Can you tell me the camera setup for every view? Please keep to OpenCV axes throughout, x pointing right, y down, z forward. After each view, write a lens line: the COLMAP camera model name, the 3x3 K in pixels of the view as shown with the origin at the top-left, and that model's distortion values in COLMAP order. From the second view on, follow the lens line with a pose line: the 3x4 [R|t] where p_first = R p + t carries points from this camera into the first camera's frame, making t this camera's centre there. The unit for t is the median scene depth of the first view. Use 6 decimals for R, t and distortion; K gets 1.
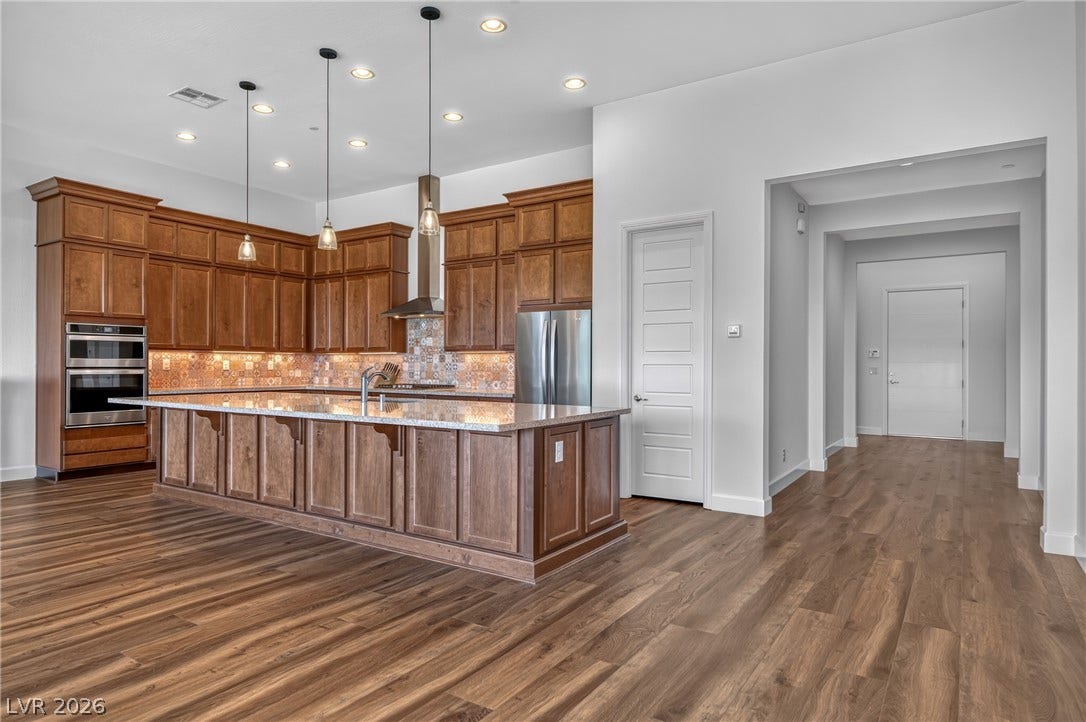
lens RADIAL K [[641.3, 0, 536.4], [0, 641.3, 377.1], [0, 0, 1]] dist [0.003305, 0.000508]
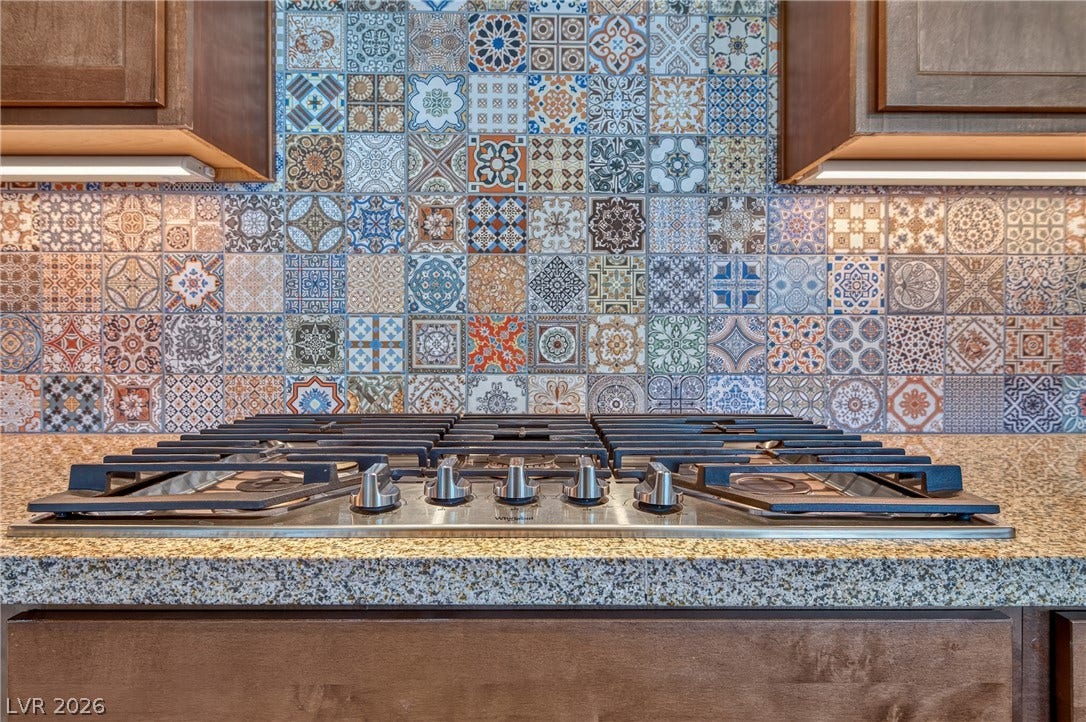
lens RADIAL K [[641.3, 0, 536.4], [0, 641.3, 377.1], [0, 0, 1]] dist [0.003305, 0.000508]
pose [[0.831472, -0.004254, 0.555551, -0.297794], [0.011197, 0.999896, -0.009101, 0.006934], [-0.555454, 0.013788, 0.831433, 1.107800]]
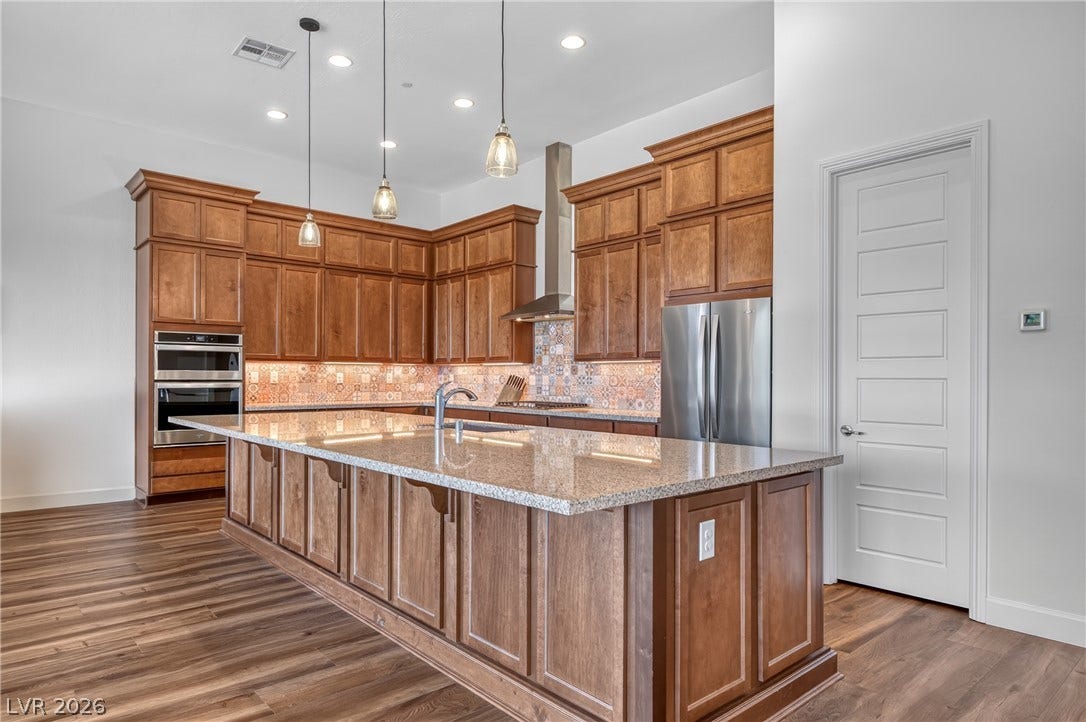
lens RADIAL K [[641.3, 0, 536.4], [0, 641.3, 377.1], [0, 0, 1]] dist [0.003305, 0.000508]
pose [[0.964506, 0.001279, -0.264057, 0.024051], [-0.006590, 0.999793, -0.019227, -0.005697], [0.263978, 0.020285, 0.964315, 0.266583]]
